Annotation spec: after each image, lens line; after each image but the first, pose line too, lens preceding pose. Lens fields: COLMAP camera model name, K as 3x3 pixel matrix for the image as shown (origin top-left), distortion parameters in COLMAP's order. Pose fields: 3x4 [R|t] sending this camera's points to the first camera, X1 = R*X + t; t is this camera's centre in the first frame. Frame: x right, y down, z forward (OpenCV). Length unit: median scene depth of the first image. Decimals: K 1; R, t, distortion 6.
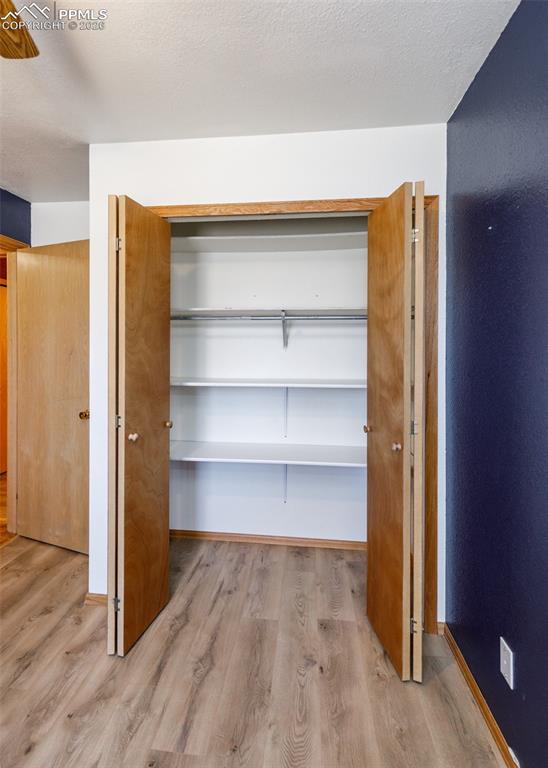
lens RADIAL K [[367.0, 0, 264.4], [0, 367.0, 344.2], [0, 0, 1]] dist [0.003863, -0.001324]
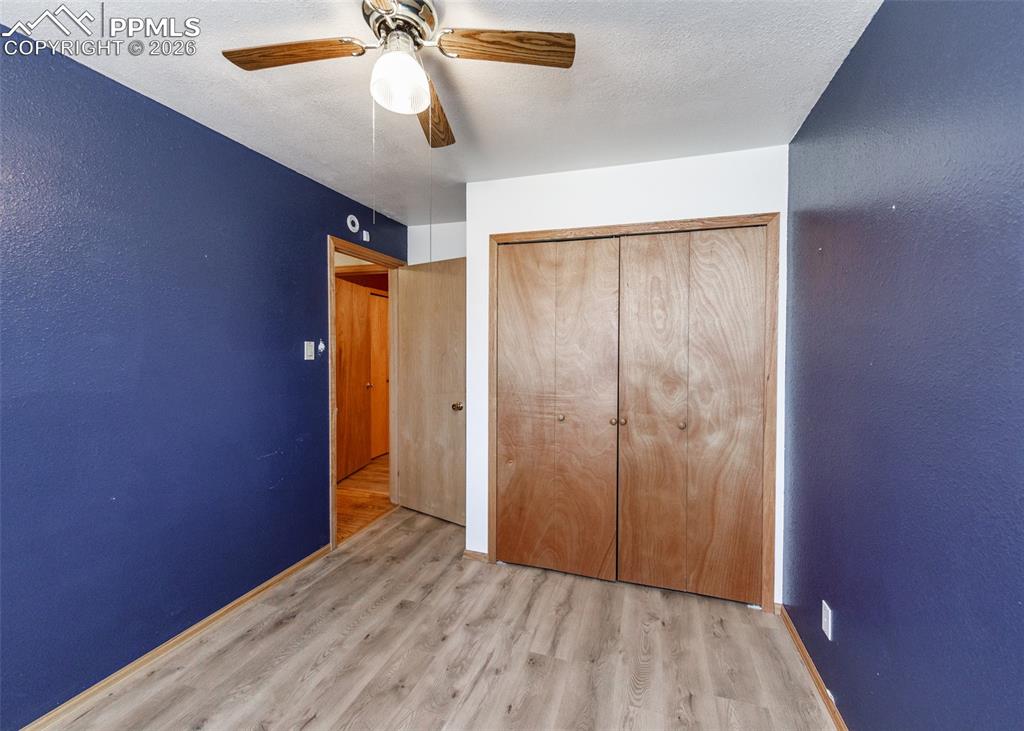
lens RADIAL K [[395.8, 0, 526.5], [0, 395.8, 347.9], [0, 0, 1]] dist [0.001925, -0.000371]
pose [[0.982749, 0.005037, -0.184877, -0.042170], [-0.003449, 0.999954, 0.008913, -0.013579], [0.184914, -0.008122, 0.982721, -0.298473]]
